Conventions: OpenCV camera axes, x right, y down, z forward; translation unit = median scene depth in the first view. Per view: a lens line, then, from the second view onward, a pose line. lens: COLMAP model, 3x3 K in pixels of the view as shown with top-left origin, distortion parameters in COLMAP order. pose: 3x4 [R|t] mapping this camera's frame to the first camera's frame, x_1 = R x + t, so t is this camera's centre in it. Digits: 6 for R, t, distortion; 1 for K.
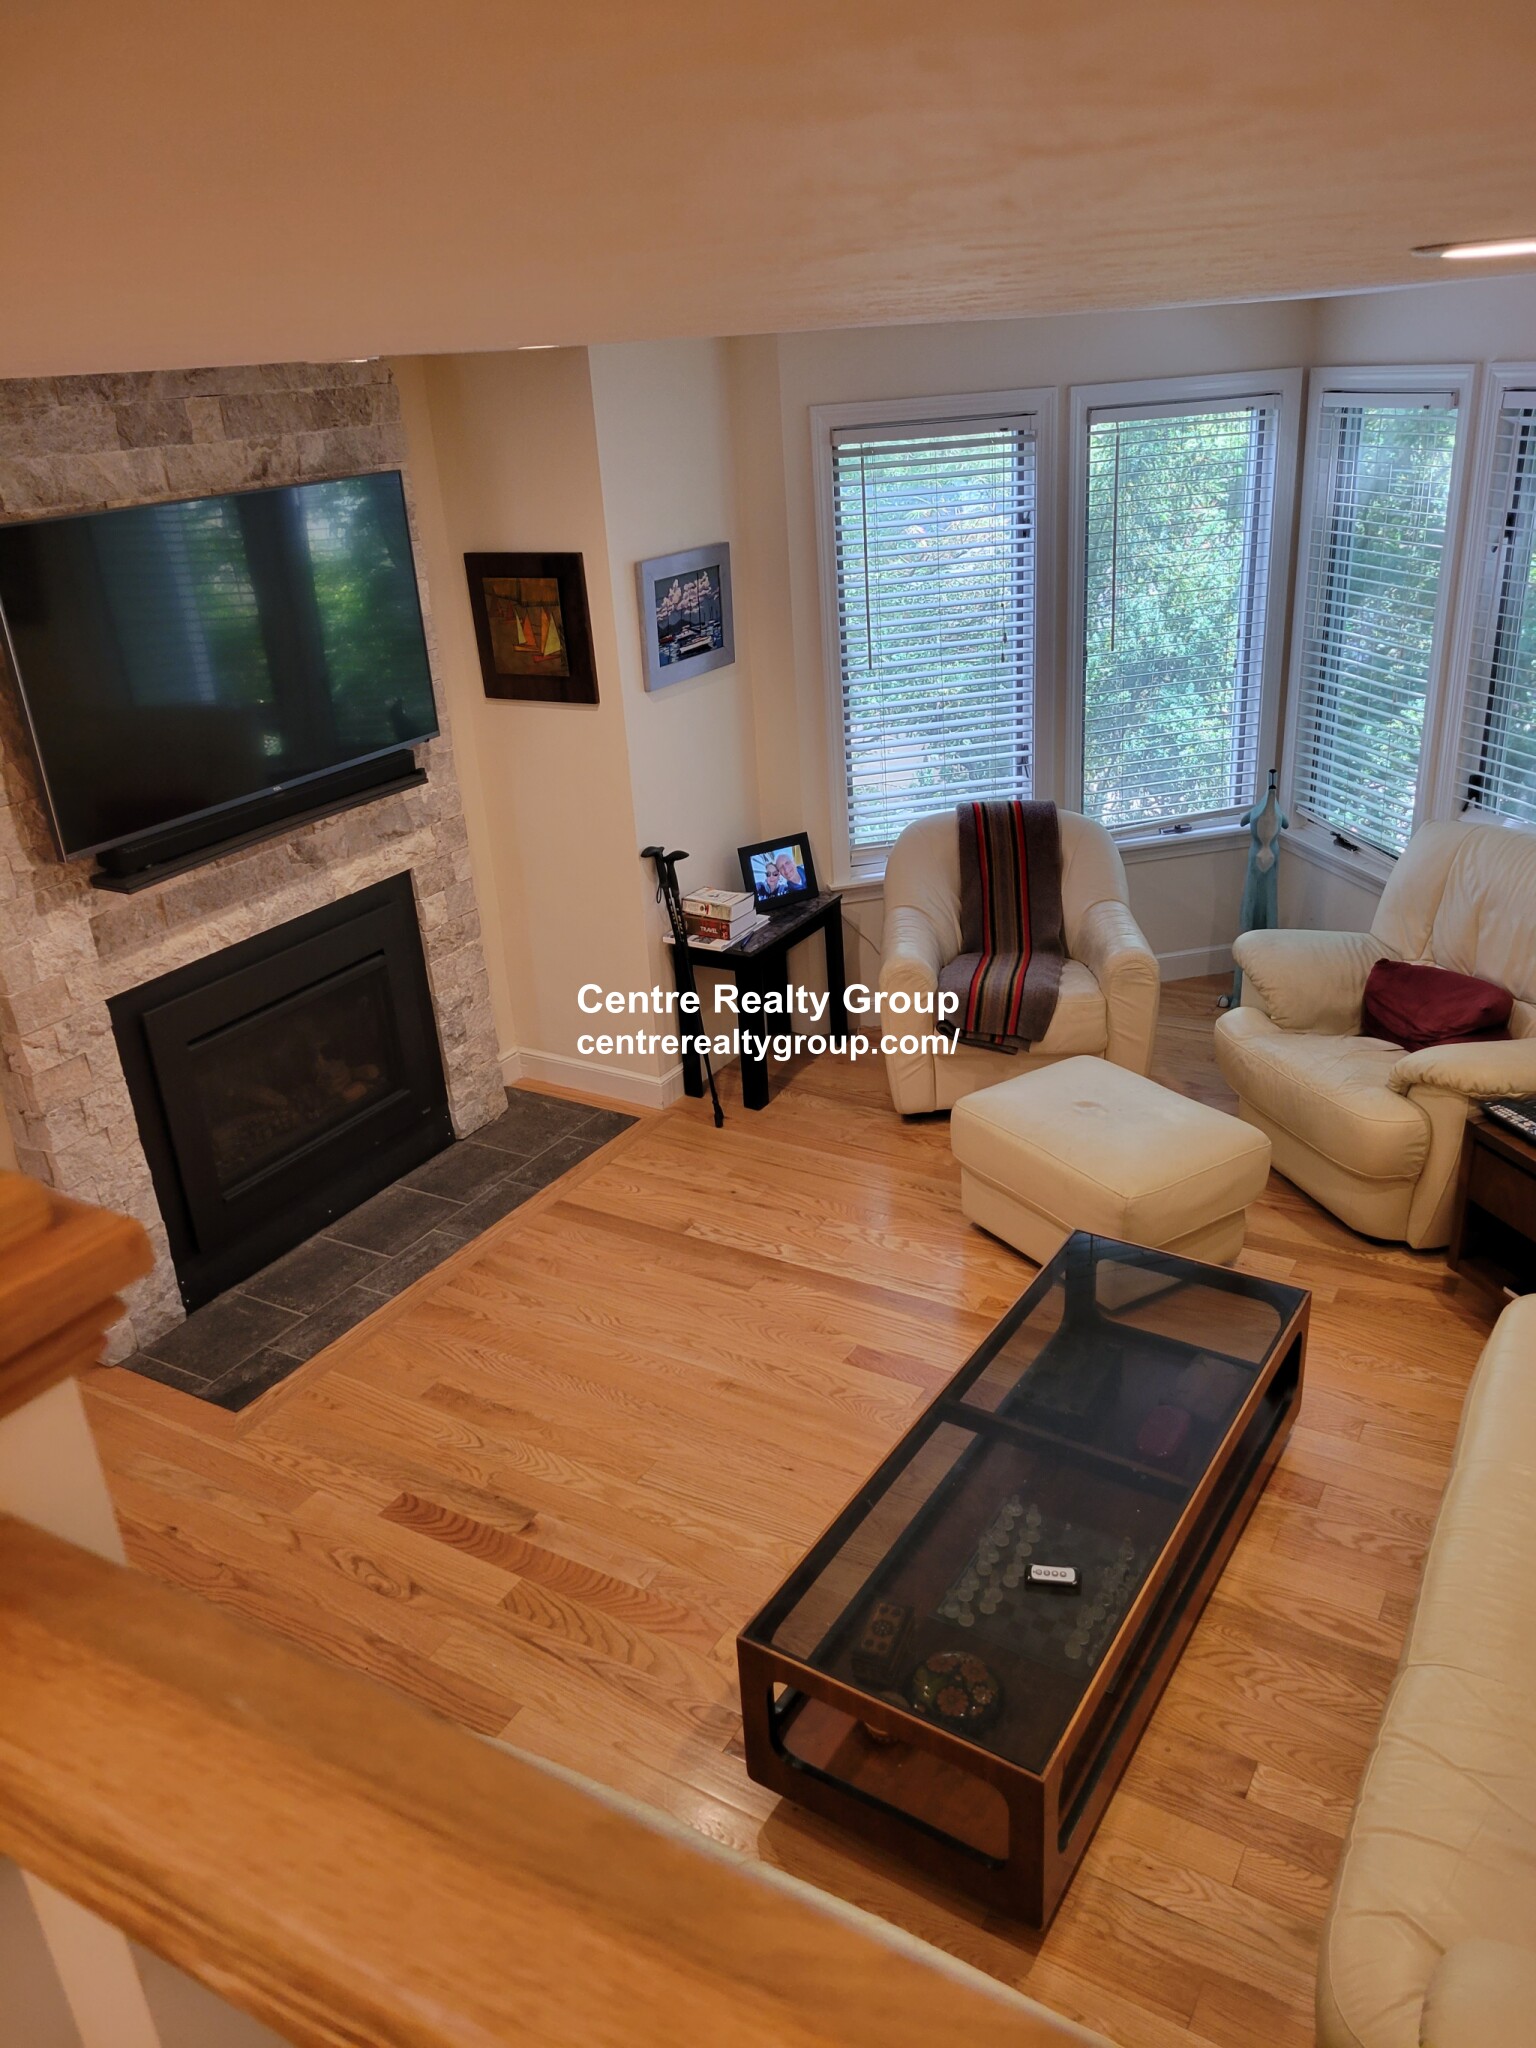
lens RADIAL K [[1569.8, 0, 766.8], [0, 1569.8, 1013.4], [0, 0, 1]] dist [0.060850, -0.033580]
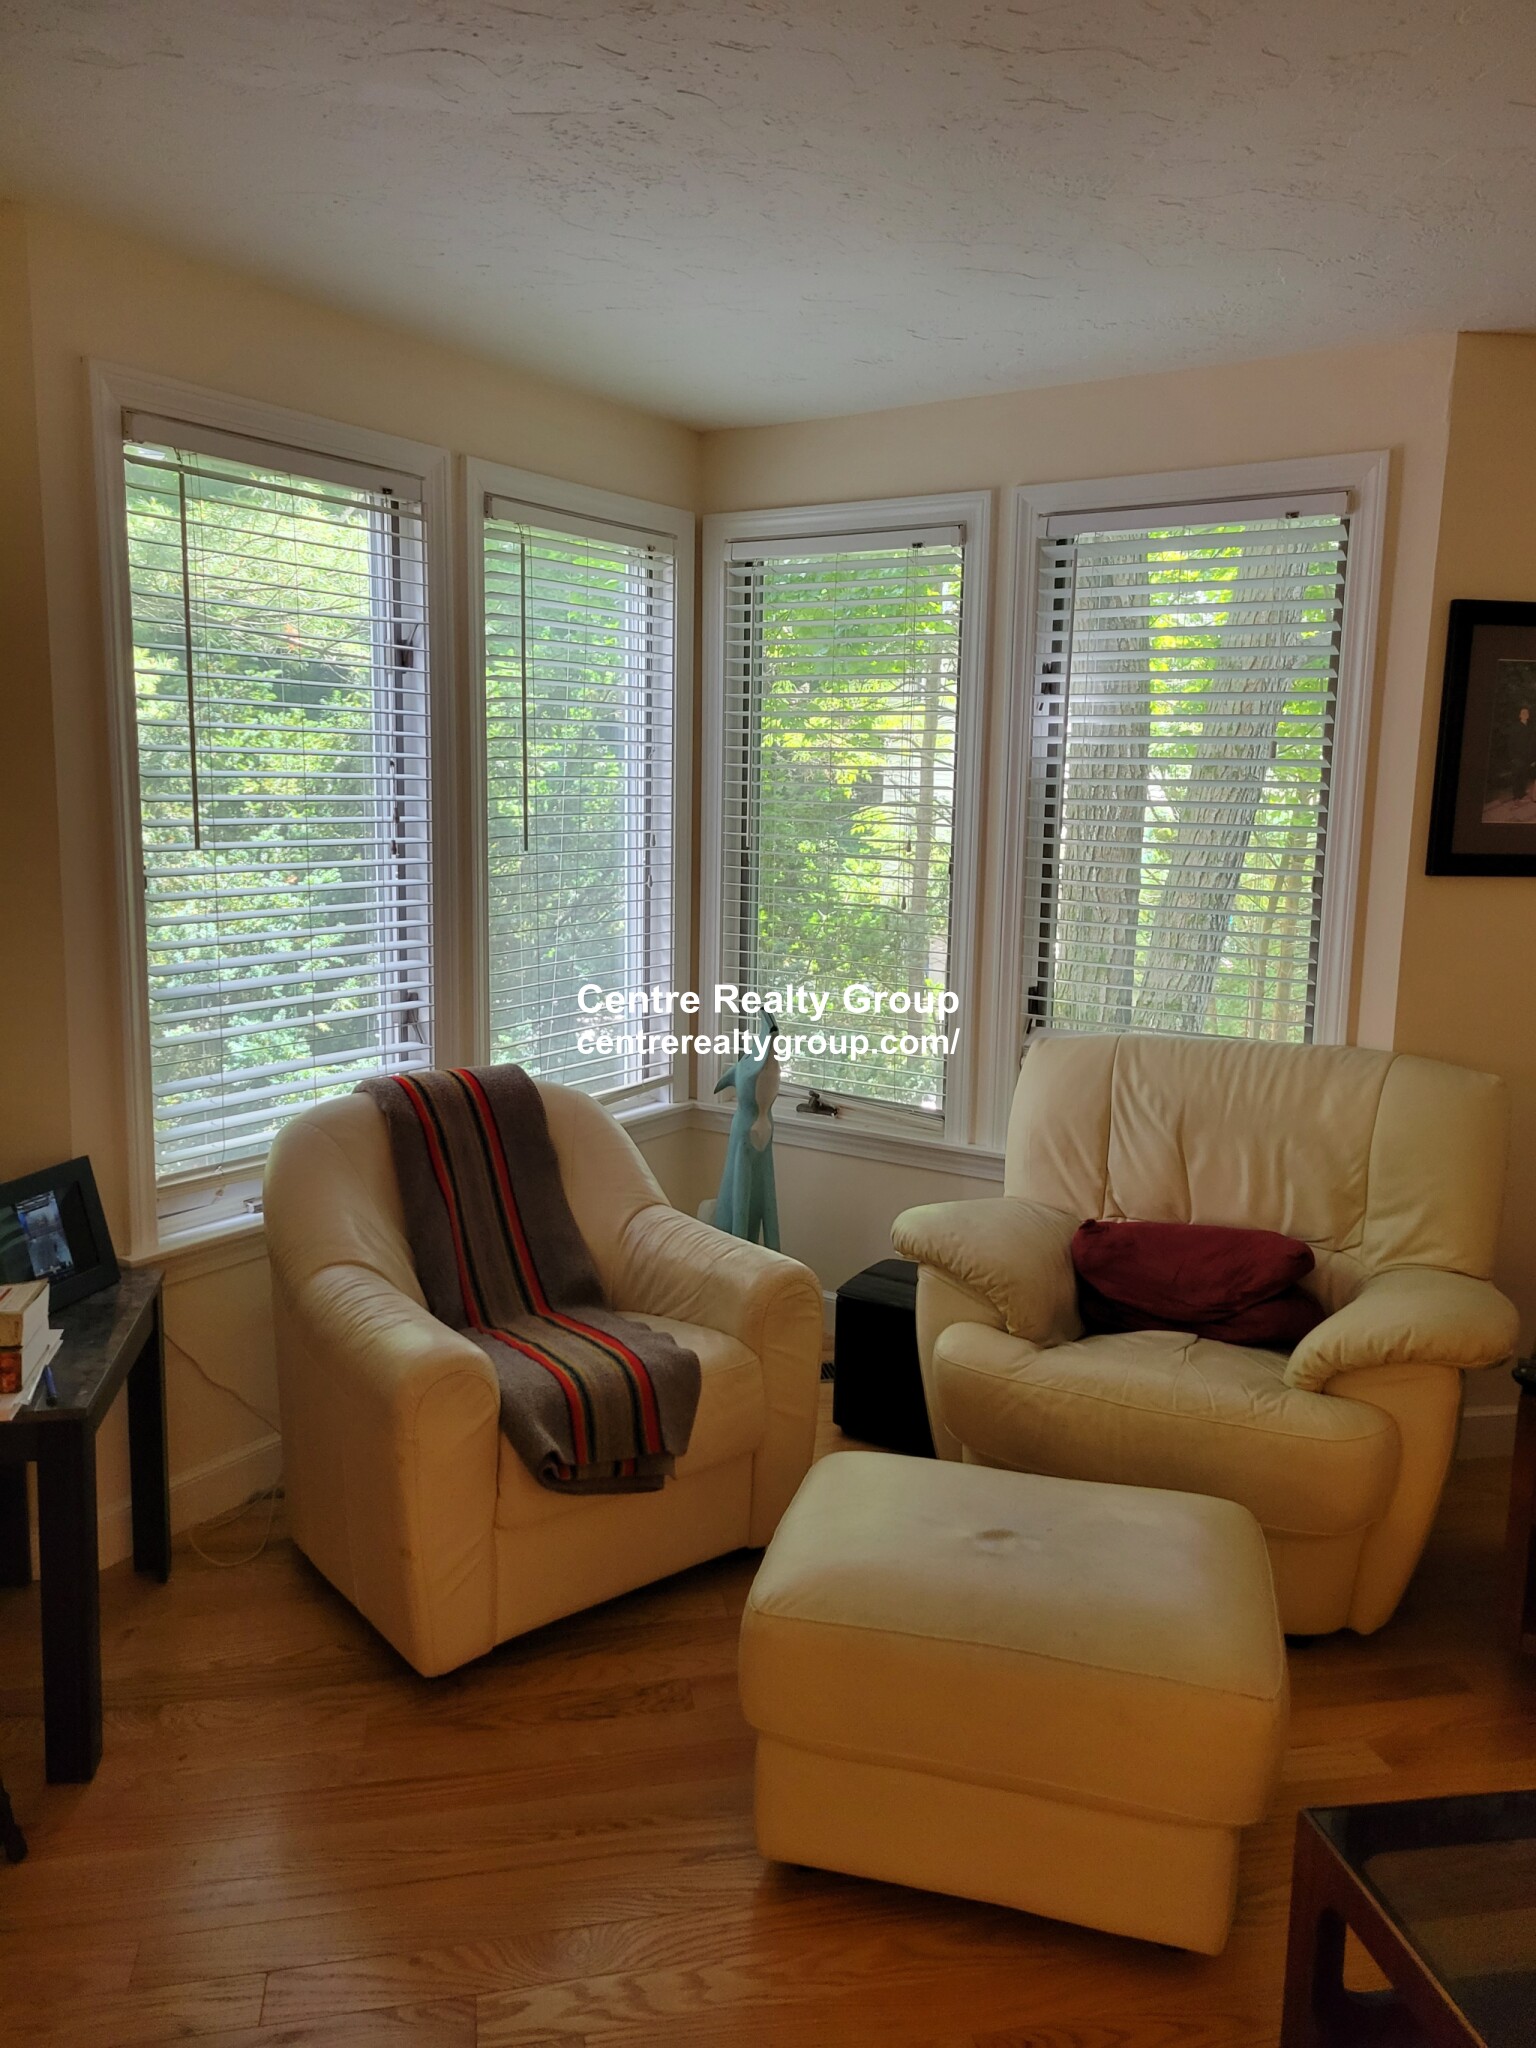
lens RADIAL K [[1532.6, 0, 771.3], [0, 1532.6, 987.0], [0, 0, 1]] dist [0.050527, -0.041643]
pose [[0.723239, -0.018289, 0.690356, -0.178246], [0.205856, 0.959914, -0.190231, -0.031426], [-0.659204, 0.279696, 0.698012, 0.554892]]
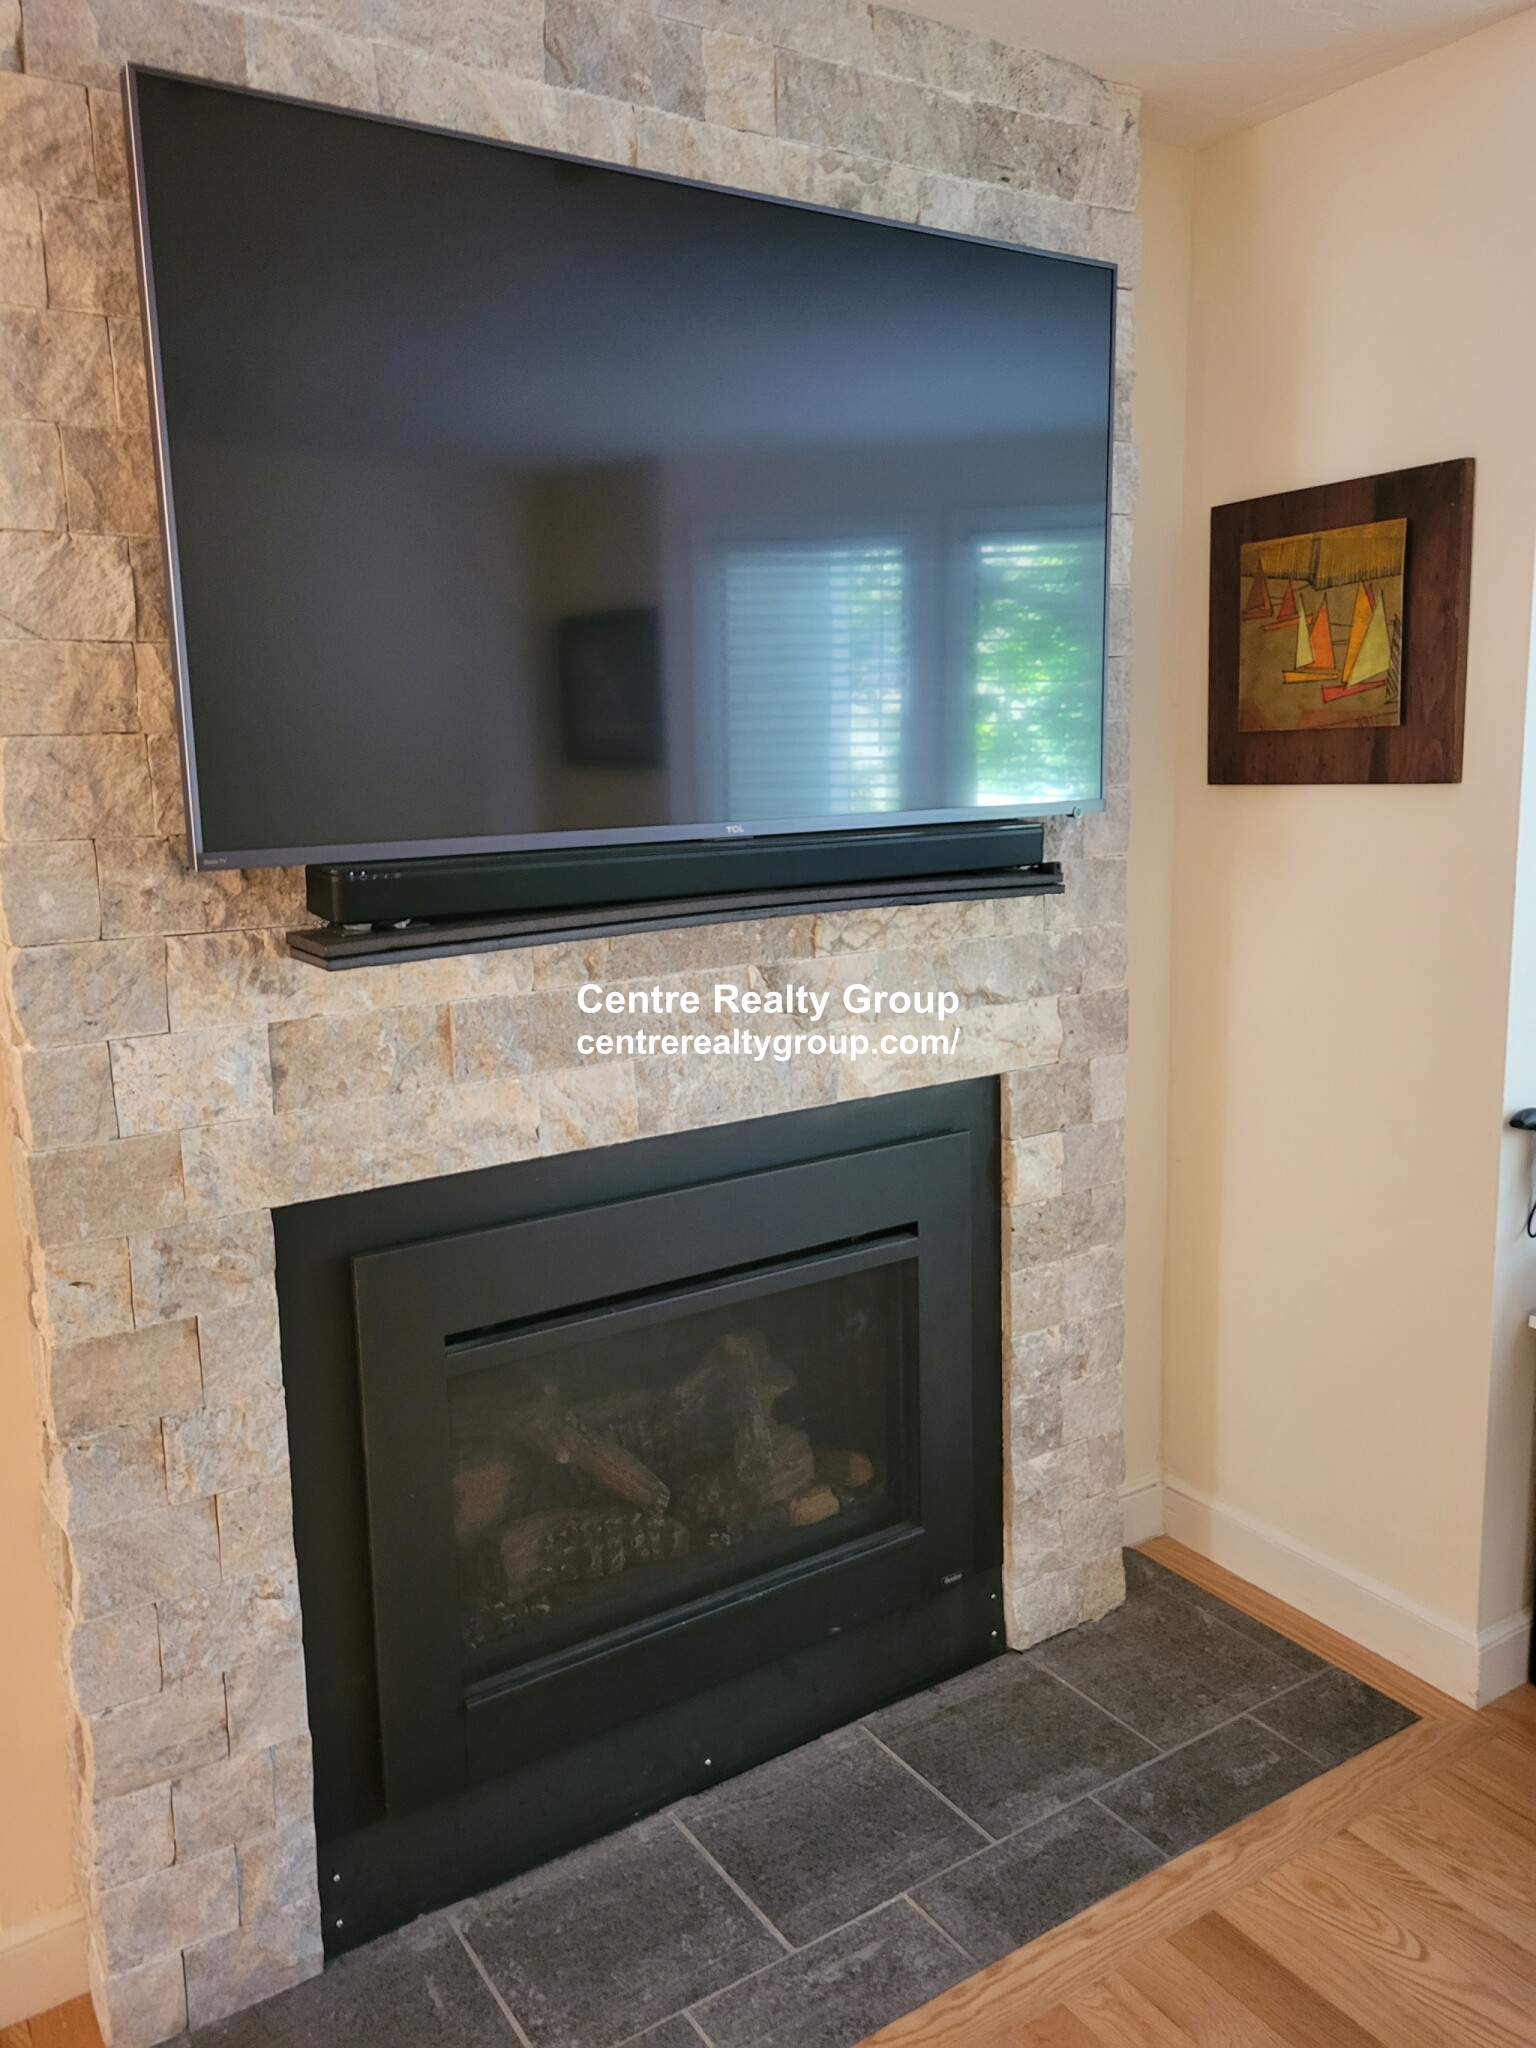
lens RADIAL K [[1532.6, 0, 771.3], [0, 1532.6, 987.0], [0, 0, 1]] dist [0.050527, -0.041643]
pose [[0.901209, 0.111047, -0.418916, -0.091892], [-0.203266, 0.962008, -0.182275, -0.014936], [0.382759, 0.249420, 0.889542, 0.532684]]
